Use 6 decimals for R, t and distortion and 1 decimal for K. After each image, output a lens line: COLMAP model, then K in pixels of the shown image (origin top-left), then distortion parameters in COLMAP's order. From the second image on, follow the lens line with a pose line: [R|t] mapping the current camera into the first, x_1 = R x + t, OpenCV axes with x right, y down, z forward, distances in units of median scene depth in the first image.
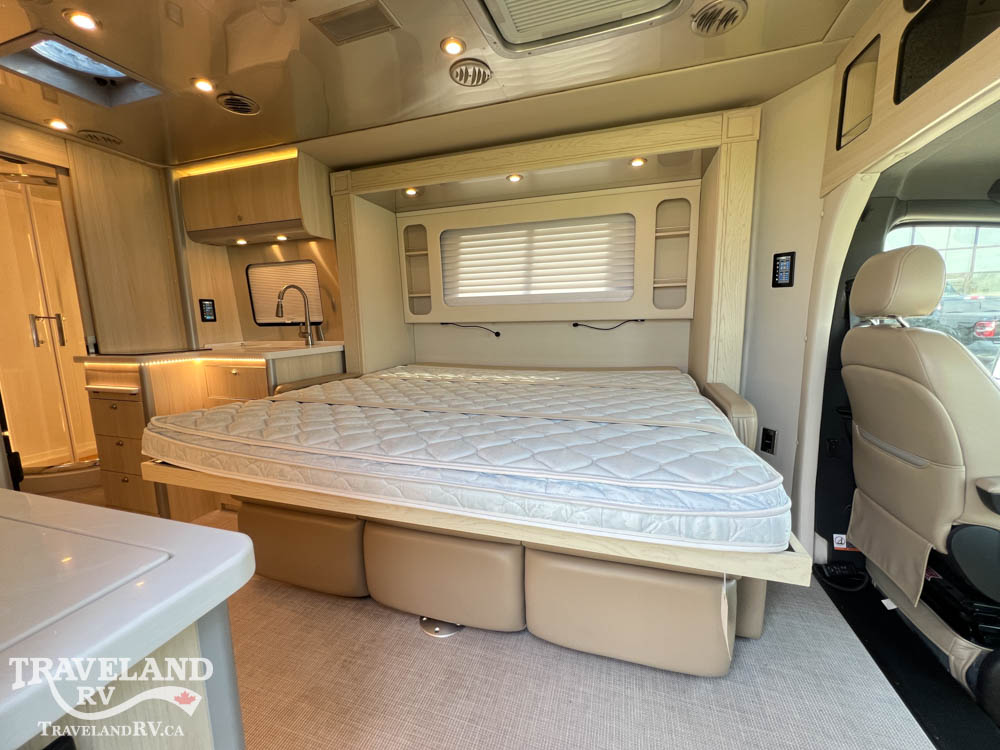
lens RADIAL K [[398.8, 0, 498.1], [0, 398.8, 373.7], [0, 0, 1]] dist [-0.000832, 0.000592]
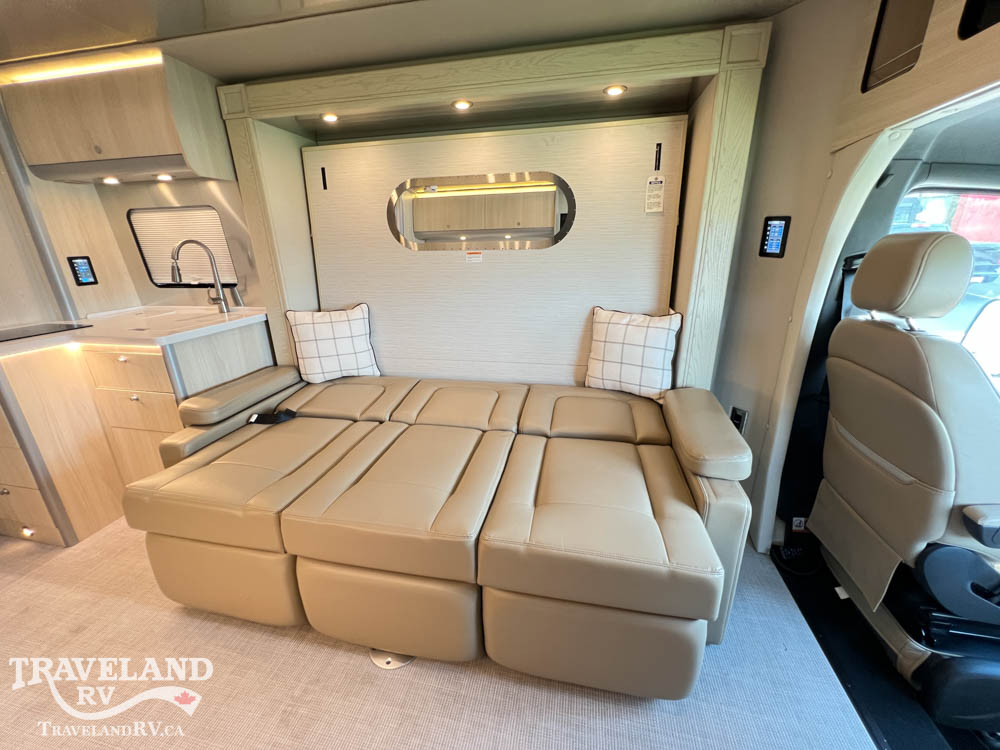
lens RADIAL K [[398.8, 0, 498.1], [0, 398.8, 373.7], [0, 0, 1]] dist [-0.000832, 0.000592]
pose [[0.995280, -0.032054, 0.091596, 0.020085], [0.014819, 0.983005, 0.182980, -0.098251], [-0.095905, -0.180759, 0.978840, 0.111640]]
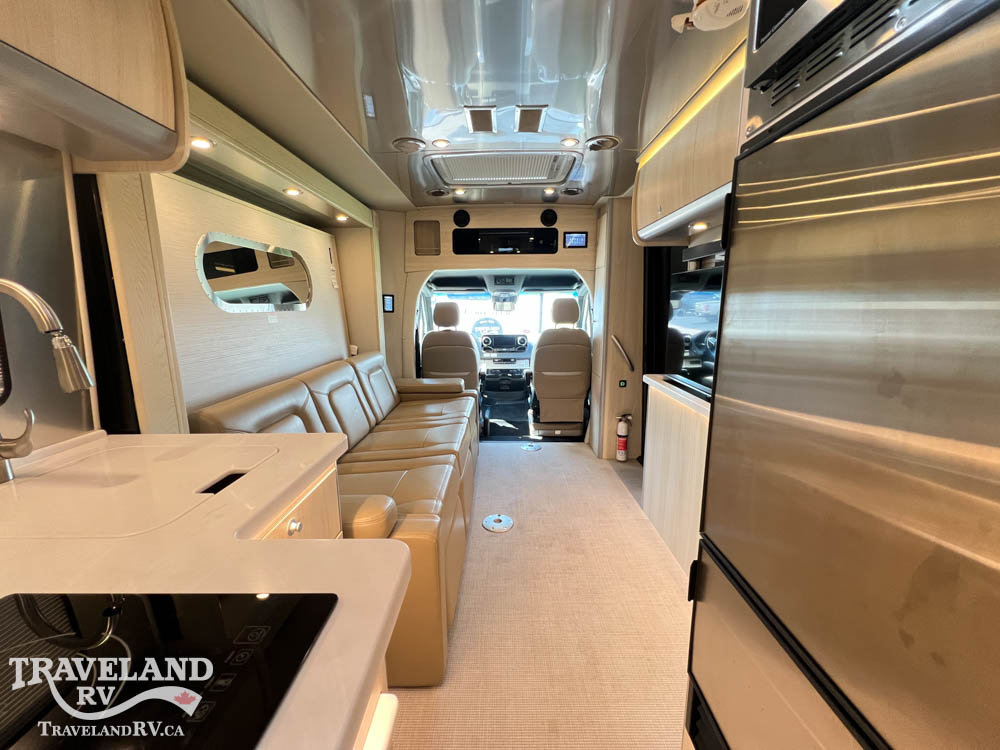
lens RADIAL K [[398.8, 0, 498.1], [0, 398.8, 373.7], [0, 0, 1]] dist [-0.000832, 0.000592]
pose [[-0.293772, -0.144355, 0.944913, -0.928543], [0.149720, 0.969381, 0.194640, -0.165247], [-0.944077, 0.198652, -0.263164, 0.777567]]
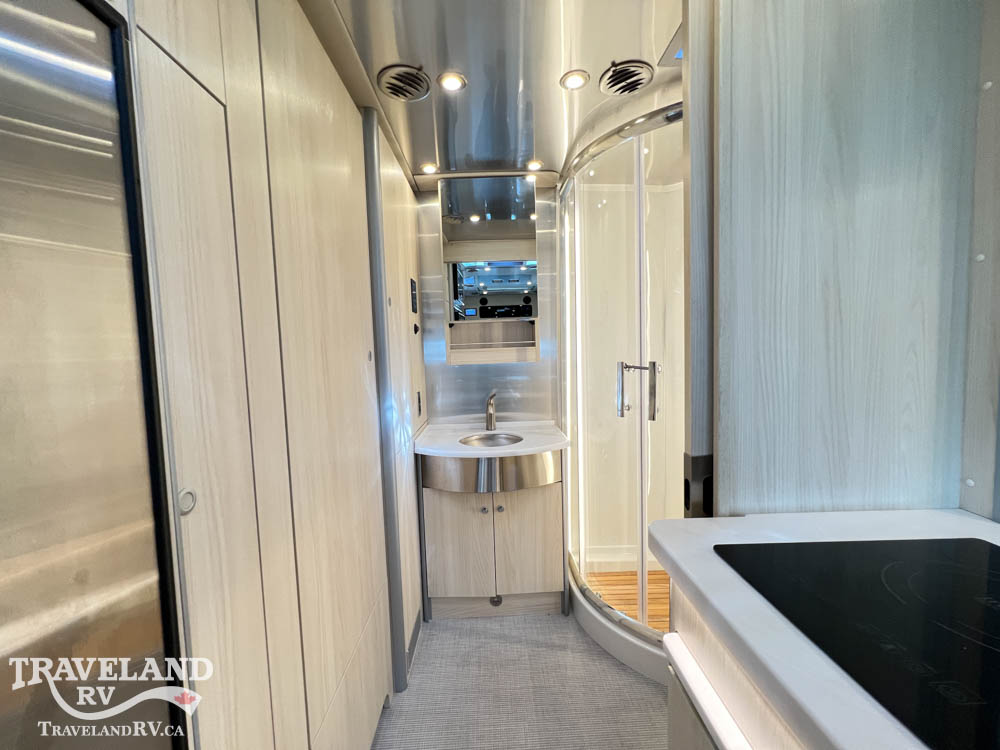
lens RADIAL K [[401.9, 0, 498.6], [0, 401.9, 374.9], [0, 0, 1]] dist [-0.001260, 0.000200]
pose [[0.328458, 0.074761, -0.941555, -0.688680], [-0.112184, 0.992894, 0.039702, -0.136994], [0.937832, 0.092587, 0.334511, 0.652073]]
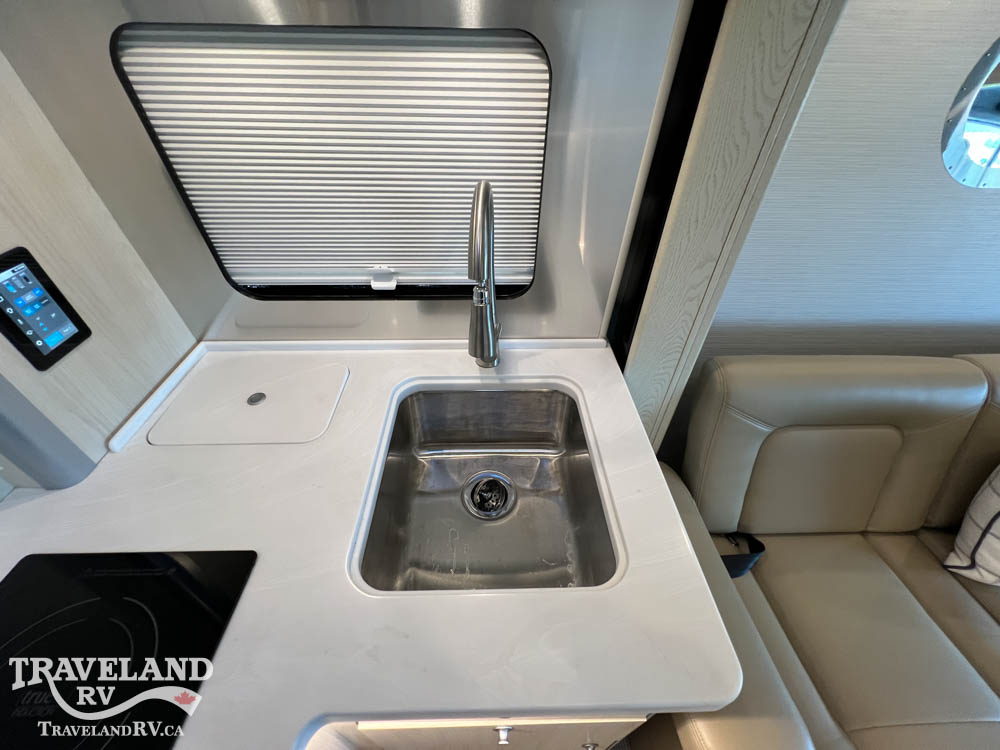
lens RADIAL K [[402.0, 0, 500.5], [0, 402.0, 371.1], [0, 0, 1]] dist [-0.002771, 0.000119]
pose [[0.941135, -0.190607, 0.279167, -0.610537], [0.014305, 0.847578, 0.530477, -0.261778], [-0.337729, -0.495257, 0.800412, 0.796235]]
